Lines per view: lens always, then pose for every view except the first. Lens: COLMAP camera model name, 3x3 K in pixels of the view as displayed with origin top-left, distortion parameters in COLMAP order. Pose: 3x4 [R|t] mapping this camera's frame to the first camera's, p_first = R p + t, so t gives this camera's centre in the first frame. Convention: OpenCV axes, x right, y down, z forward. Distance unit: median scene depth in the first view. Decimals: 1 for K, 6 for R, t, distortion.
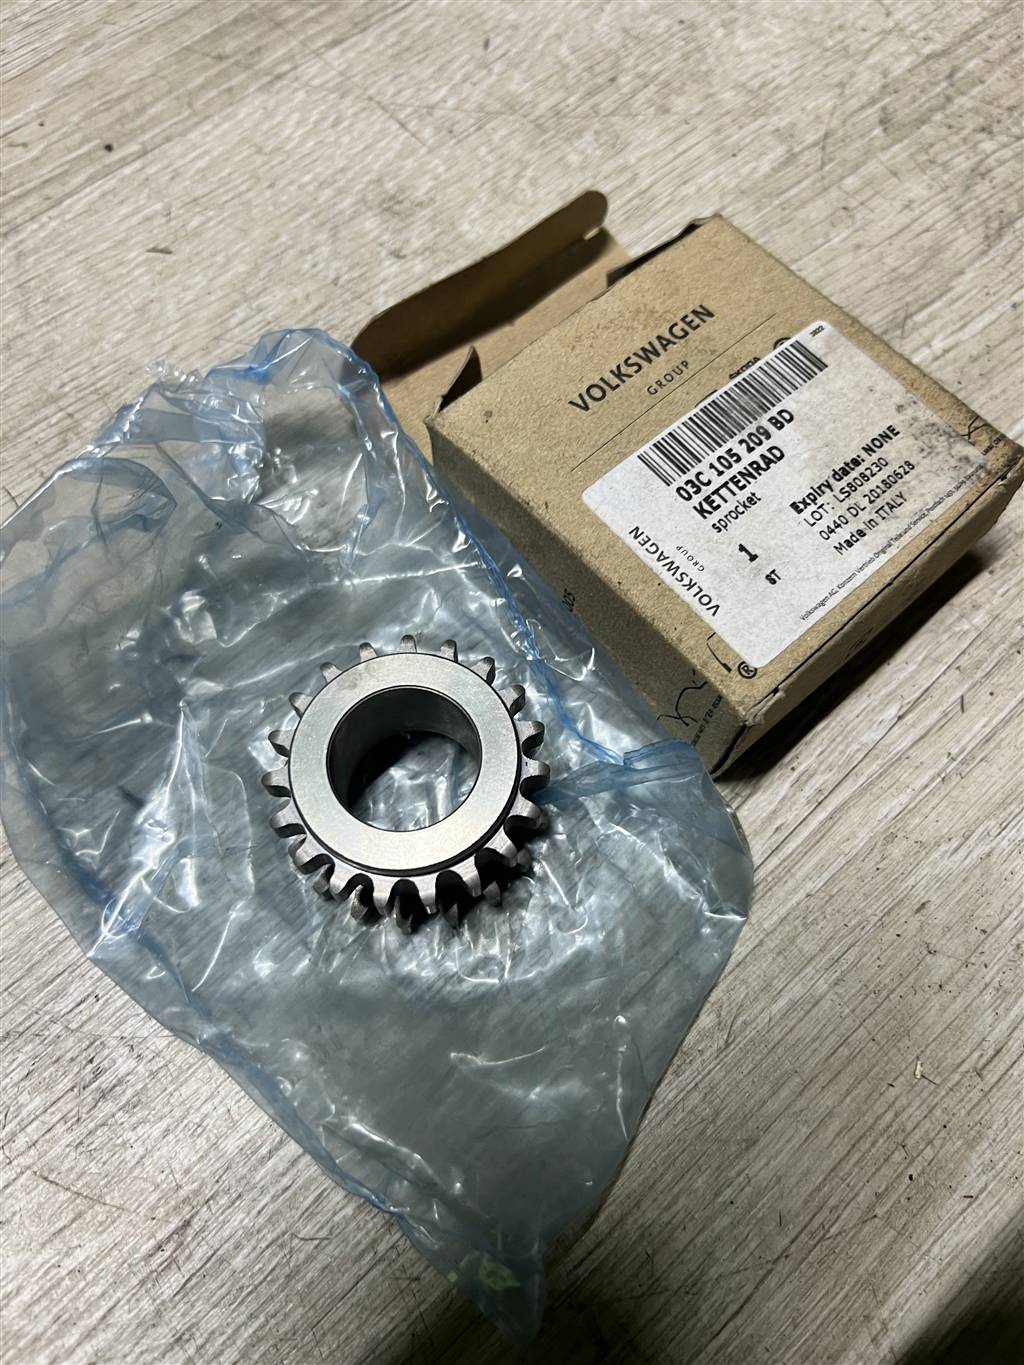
lens RADIAL K [[1071.3, 0, 505.9], [0, 1071.3, 673.8], [0, 0, 1]] dist [-0.009365, -0.001113]
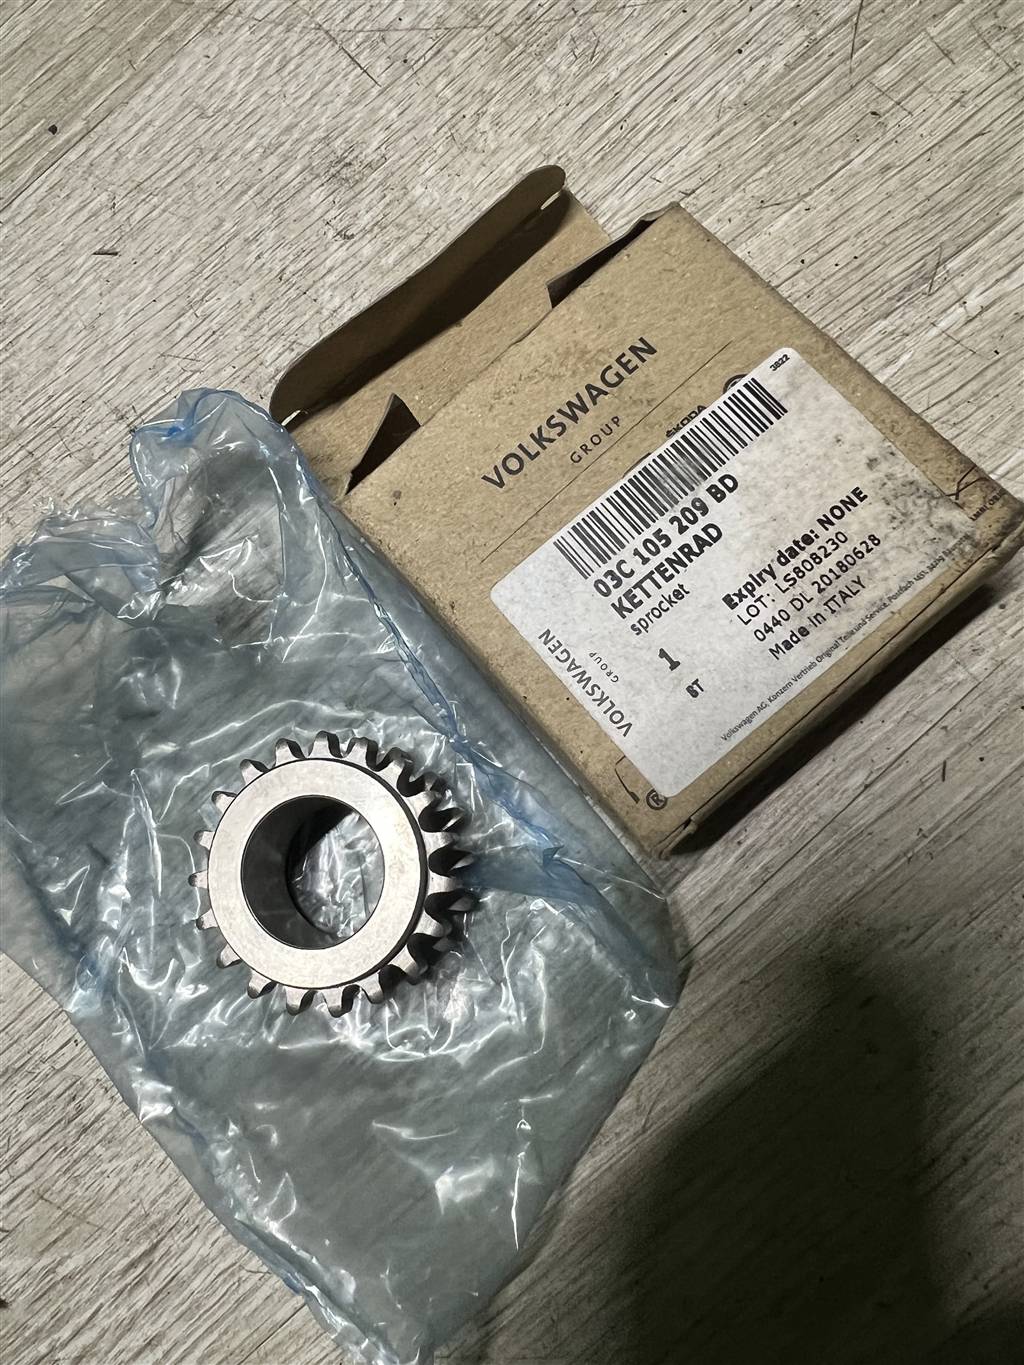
lens RADIAL K [[1040.3, 0, 417.6], [0, 1040.3, 638.4], [0, 0, 1]] dist [-0.004174, 0.006287]
pose [[0.977707, -0.001961, -0.209963, 0.187483], [0.047916, 0.975655, 0.214013, -0.305982], [0.204432, -0.219303, 0.953999, 0.103226]]
